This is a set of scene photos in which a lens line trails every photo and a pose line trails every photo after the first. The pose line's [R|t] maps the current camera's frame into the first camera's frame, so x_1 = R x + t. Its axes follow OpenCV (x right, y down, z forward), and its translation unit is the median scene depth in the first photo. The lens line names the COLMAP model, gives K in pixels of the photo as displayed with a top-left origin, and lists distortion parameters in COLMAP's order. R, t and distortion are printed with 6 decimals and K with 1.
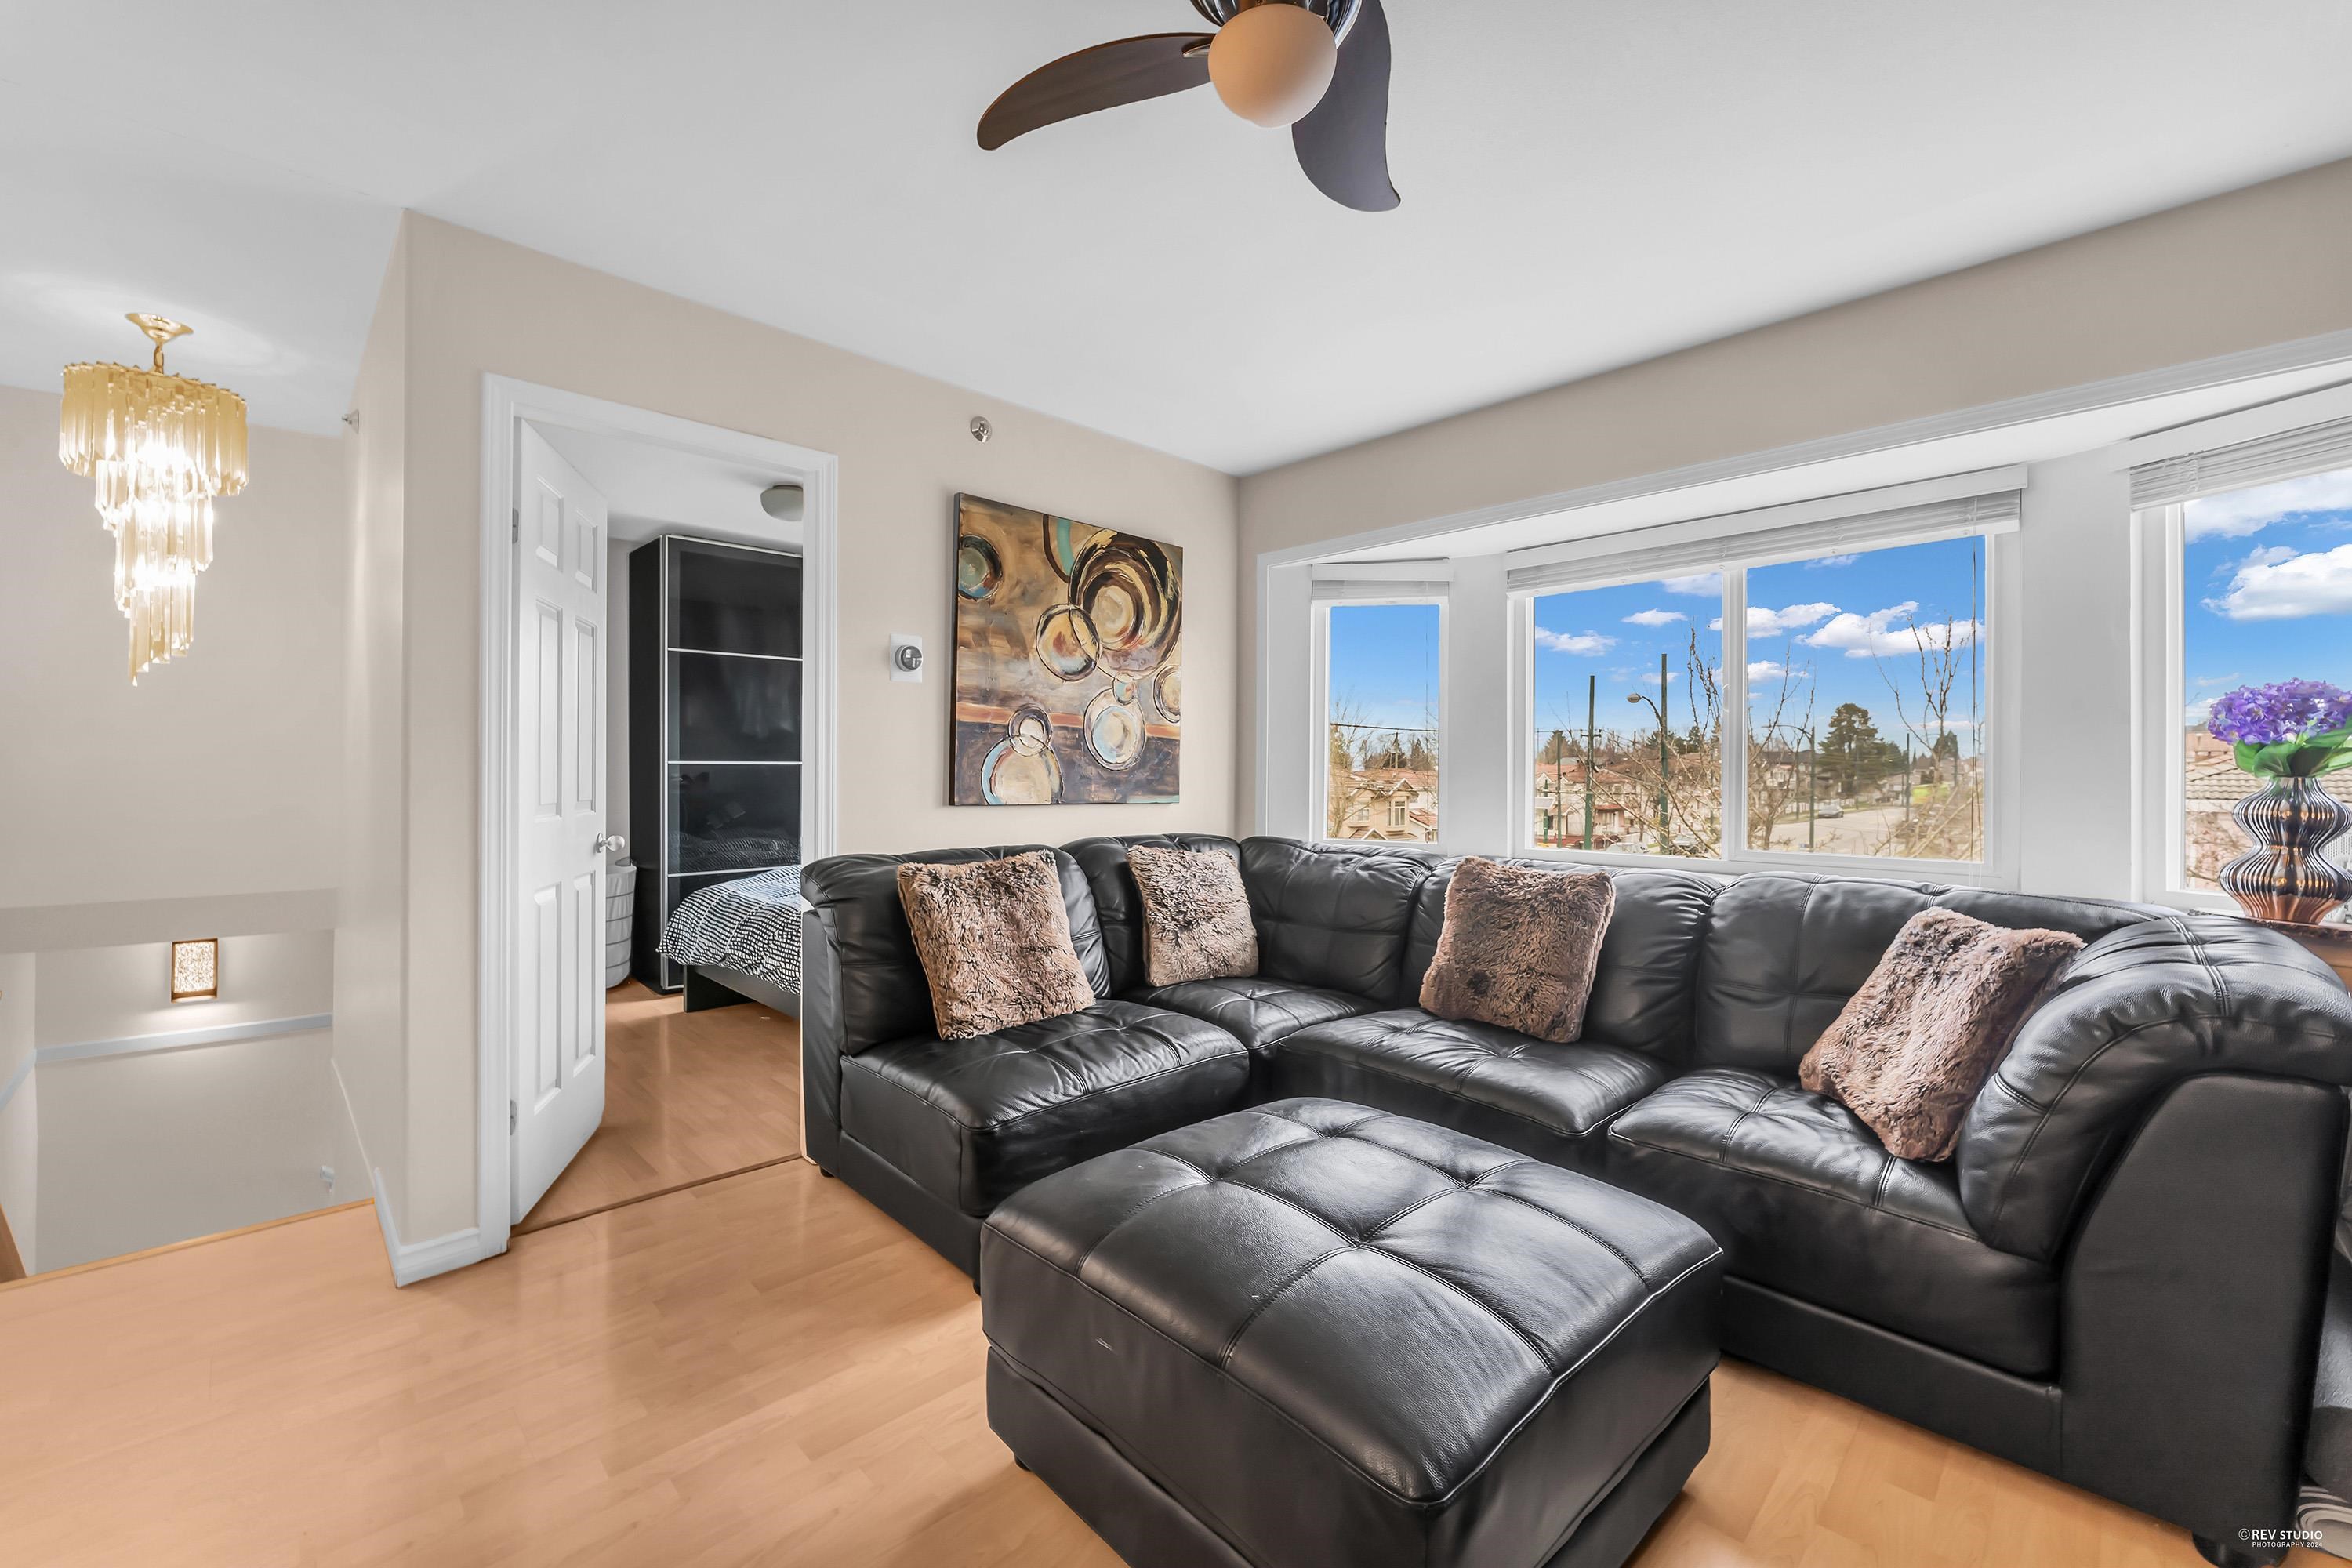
lens RADIAL K [[955.0, 0, 1138.2], [0, 955.0, 772.0], [0, 0, 1]] dist [-0.007453, 0.000131]
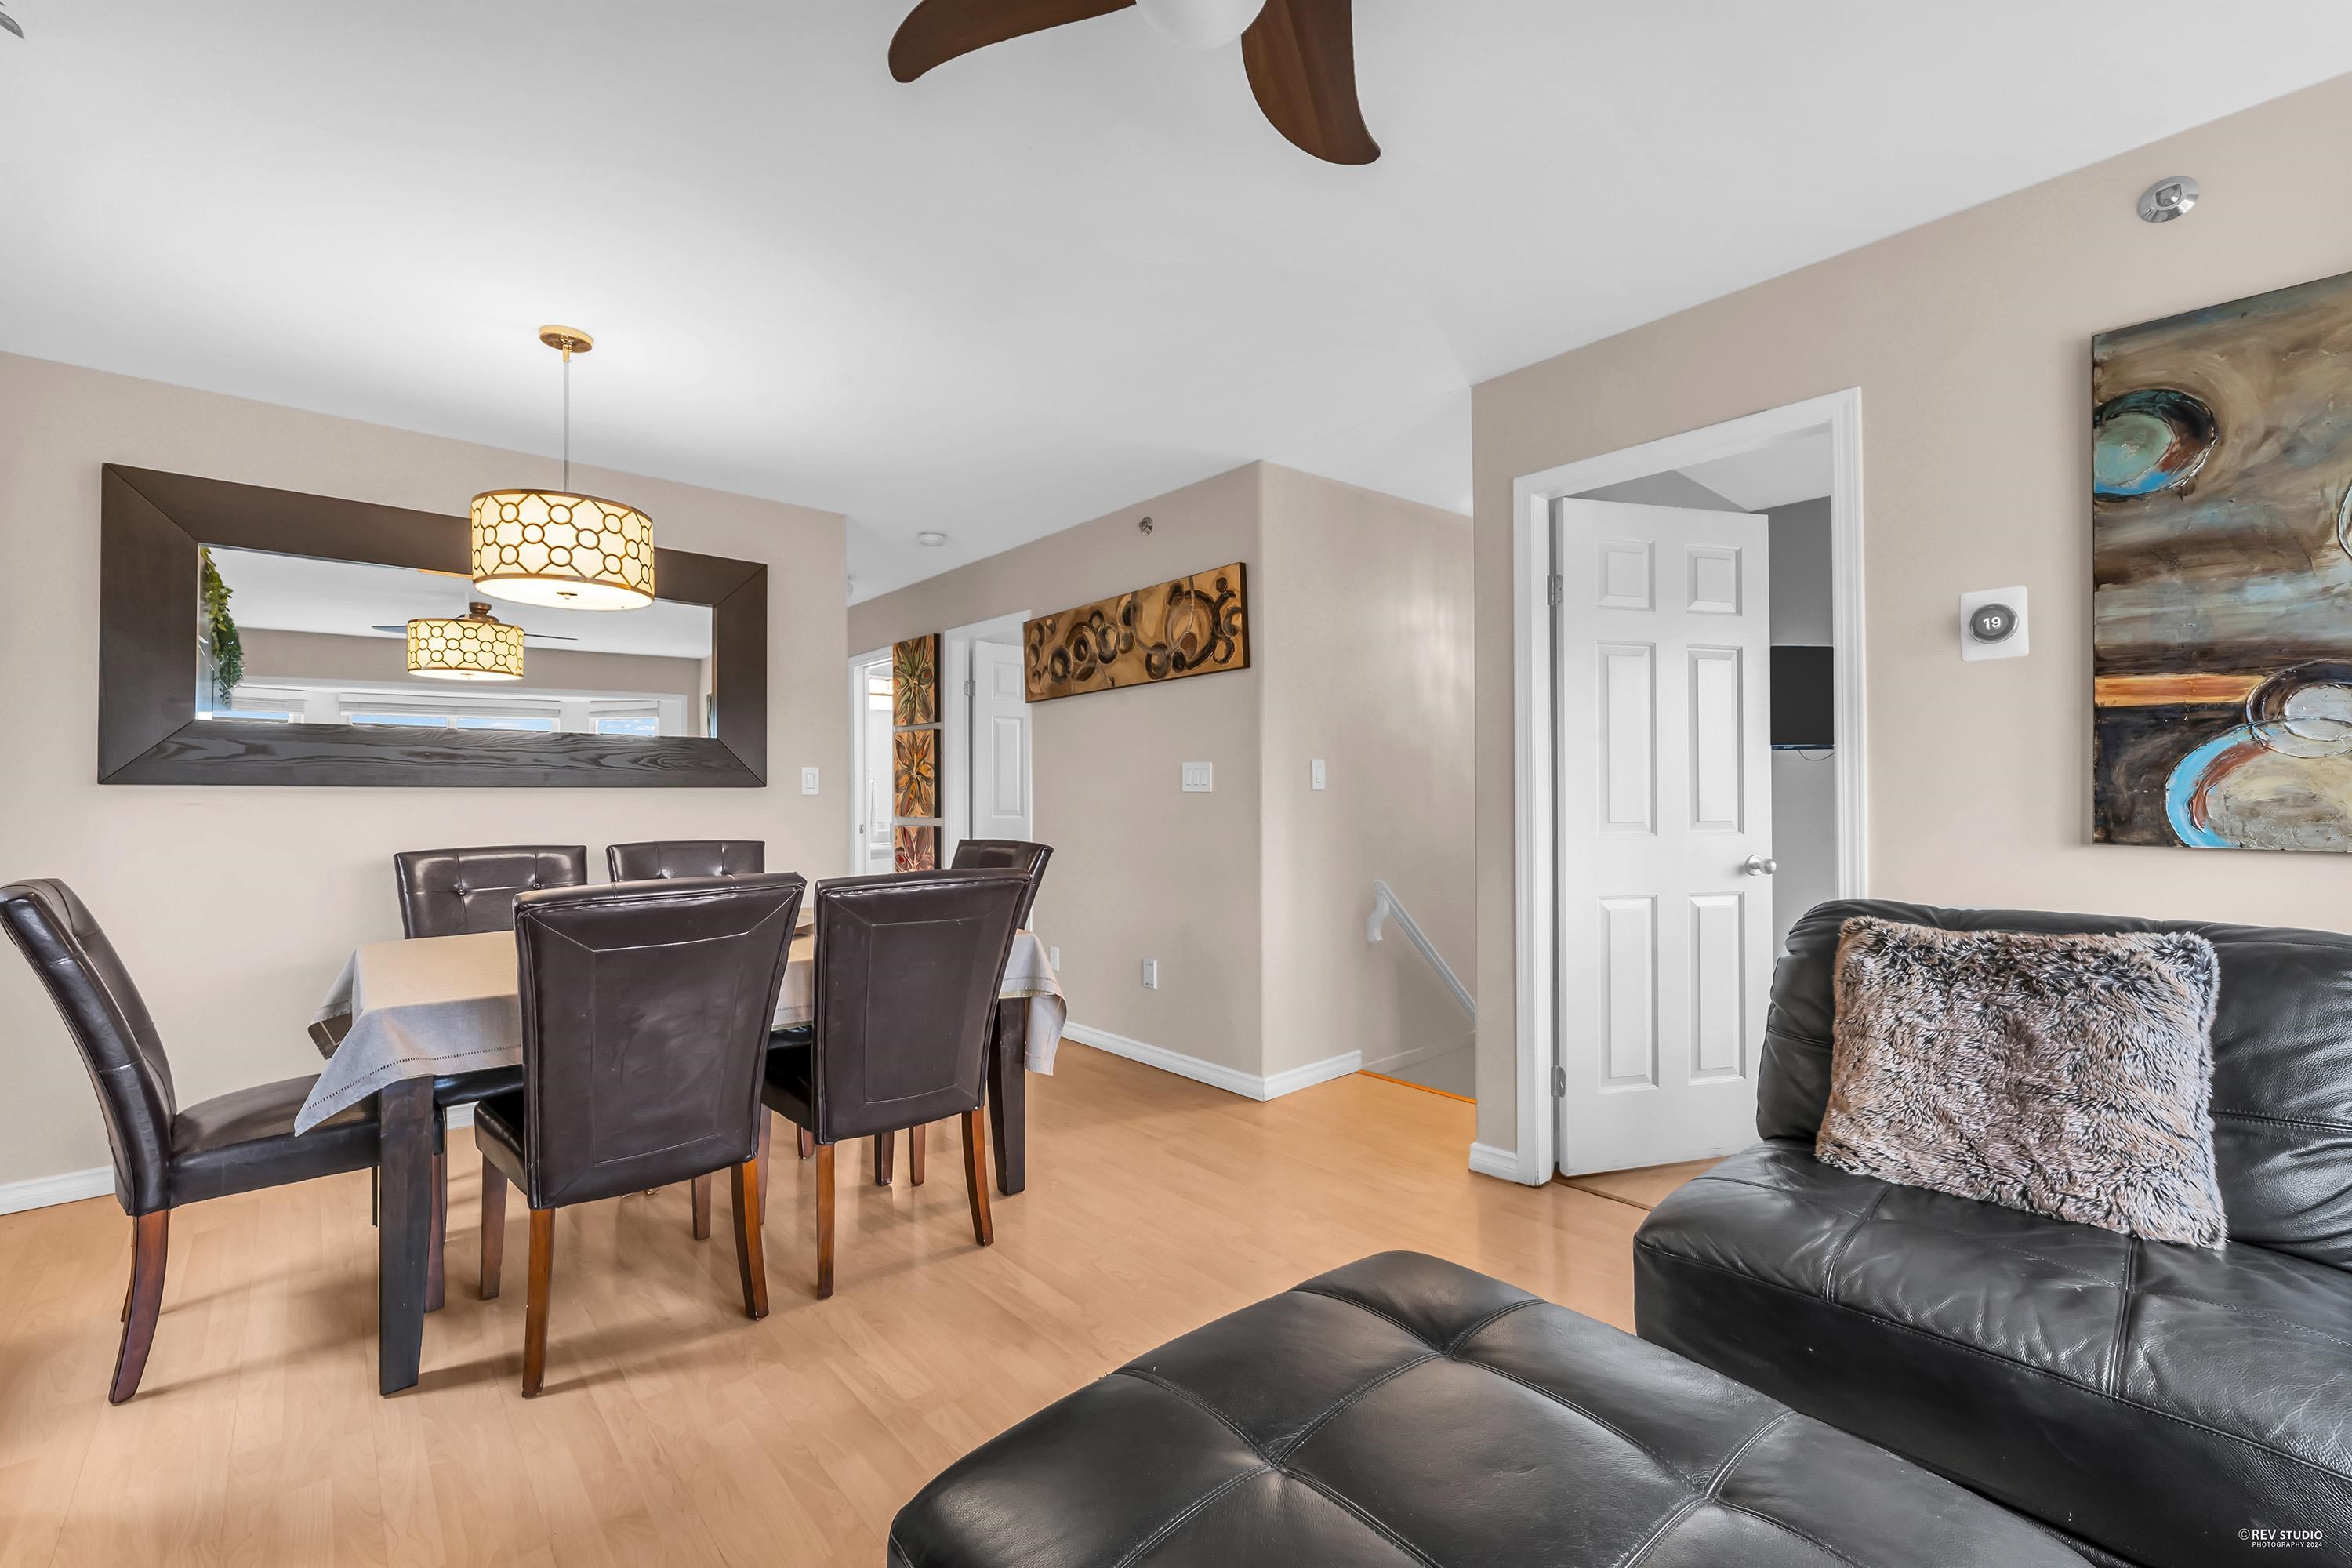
lens RADIAL K [[949.4, 0, 1174.0], [0, 949.4, 781.7], [0, 0, 1]] dist [-0.006178, -0.000109]
pose [[-0.020131, -0.017085, -0.999651, 0.460416], [0.003232, 0.999848, -0.017153, 0.002955], [0.999792, -0.003576, -0.020073, 0.451829]]
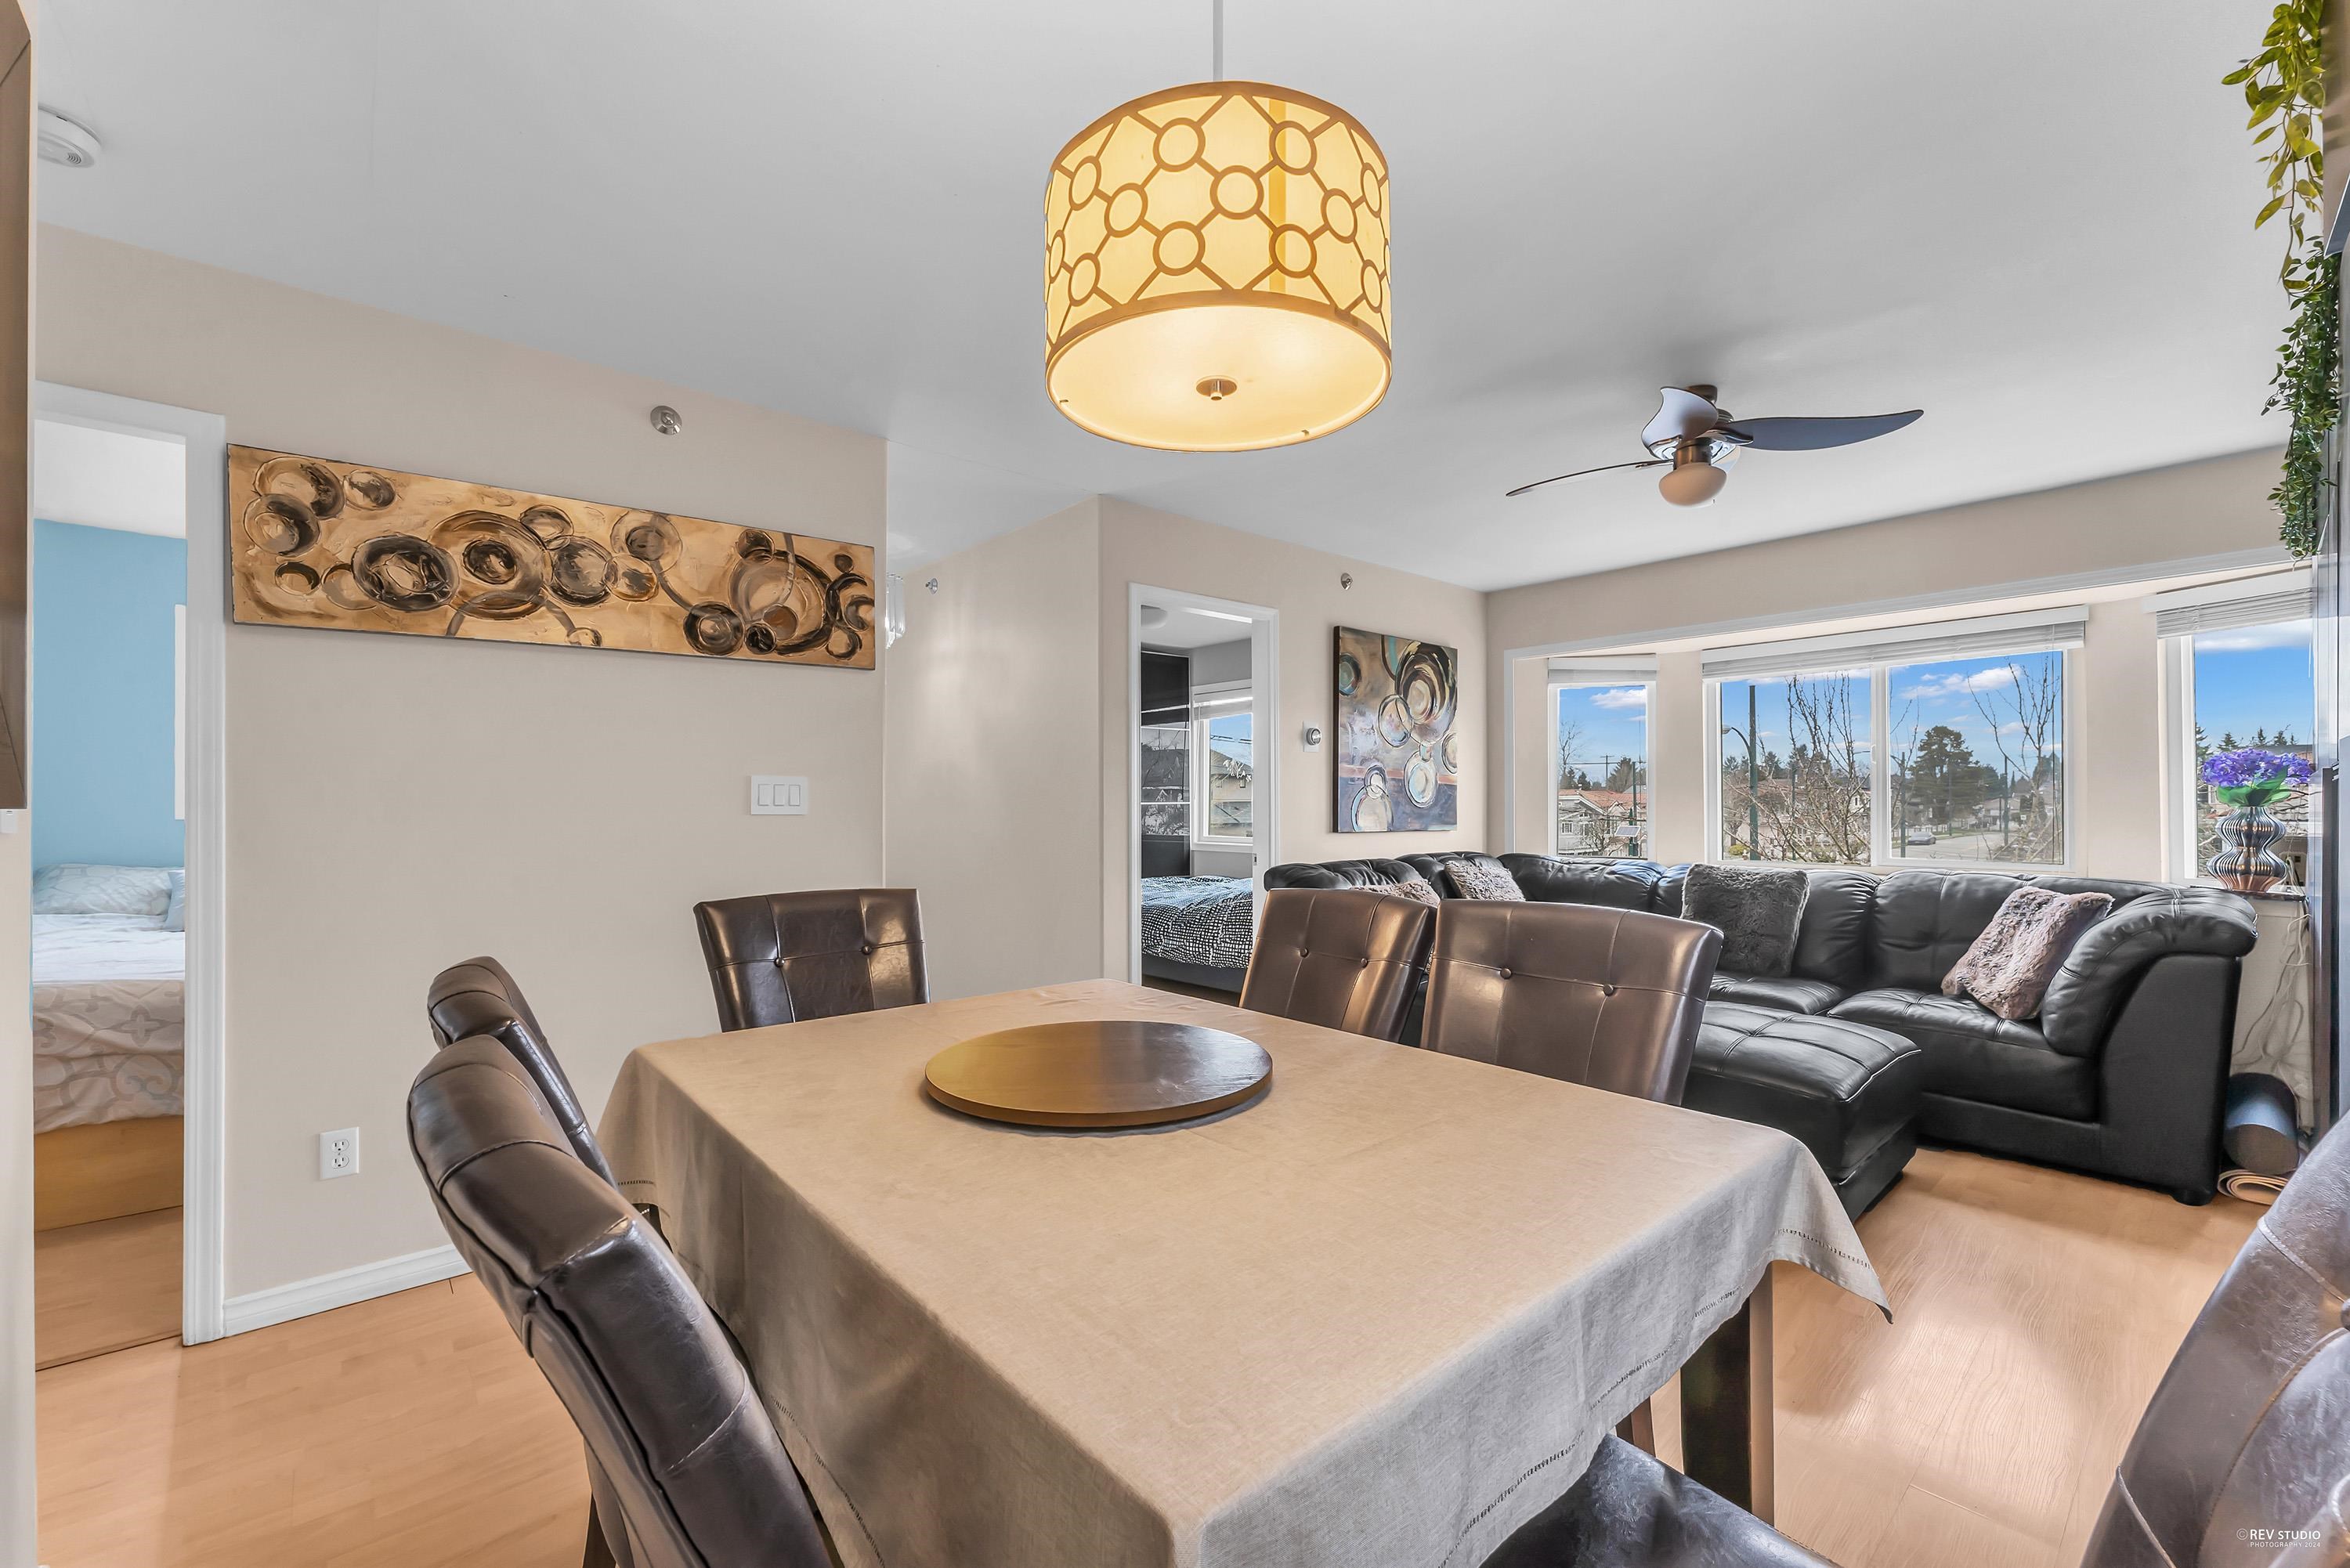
lens RADIAL K [[941.0, 0, 1130.9], [0, 941.0, 803.8], [0, 0, 1]] dist [0.000152, -0.000076]
pose [[0.997606, -0.011060, -0.068257, -0.450446], [0.010950, 0.999938, -0.001984, -0.012009], [0.068274, 0.001231, 0.997666, -0.552115]]
